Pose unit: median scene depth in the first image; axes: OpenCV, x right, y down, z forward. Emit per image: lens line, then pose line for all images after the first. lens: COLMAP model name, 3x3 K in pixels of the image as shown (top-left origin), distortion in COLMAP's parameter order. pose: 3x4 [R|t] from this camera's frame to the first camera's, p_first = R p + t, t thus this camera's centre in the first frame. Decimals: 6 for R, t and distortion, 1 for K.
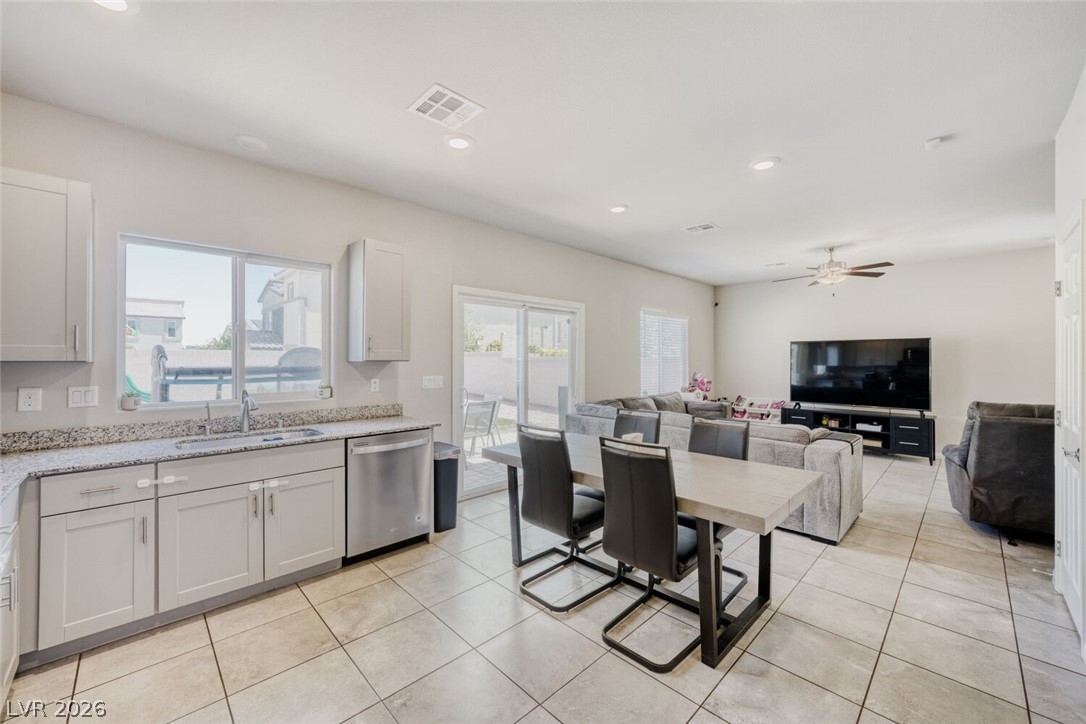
lens RADIAL K [[420.0, 0, 543.0], [0, 420.0, 362.0], [0, 0, 1]] dist [-0.000059, -0.000014]
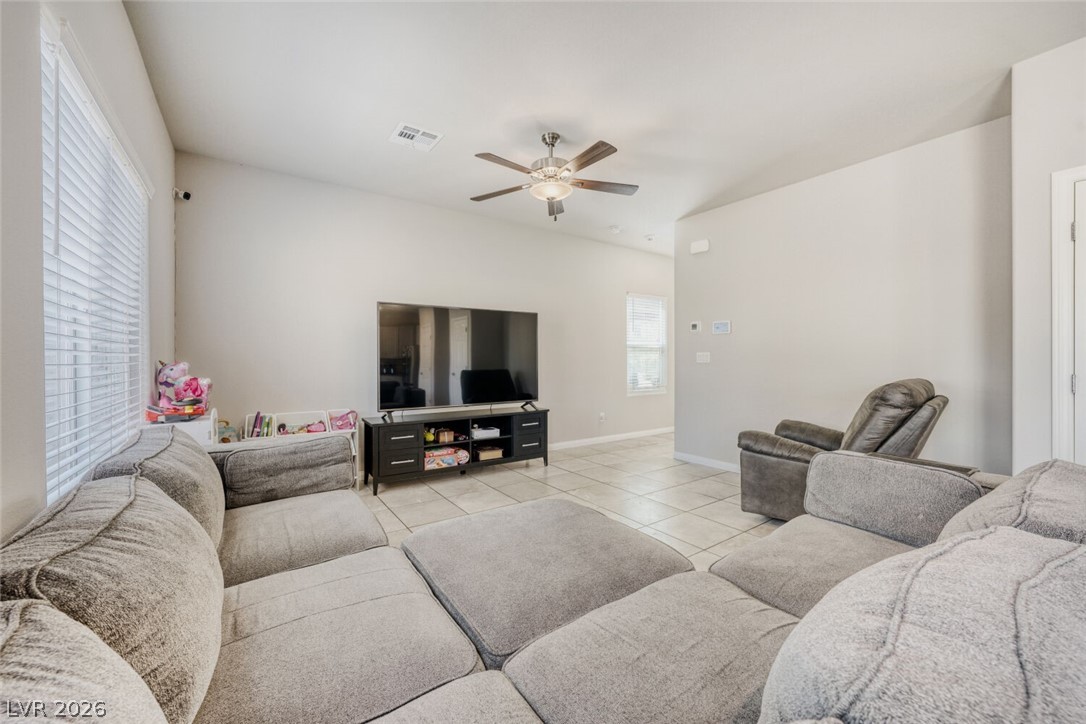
lens RADIAL K [[420.0, 0, 543.0], [0, 420.0, 362.0], [0, 0, 1]] dist [-0.000059, -0.000014]
pose [[0.158072, -0.005300, 0.987413, 0.086017], [0.006350, 0.999970, 0.004350, 0.031541], [-0.987407, 0.005583, 0.158101, 0.781913]]
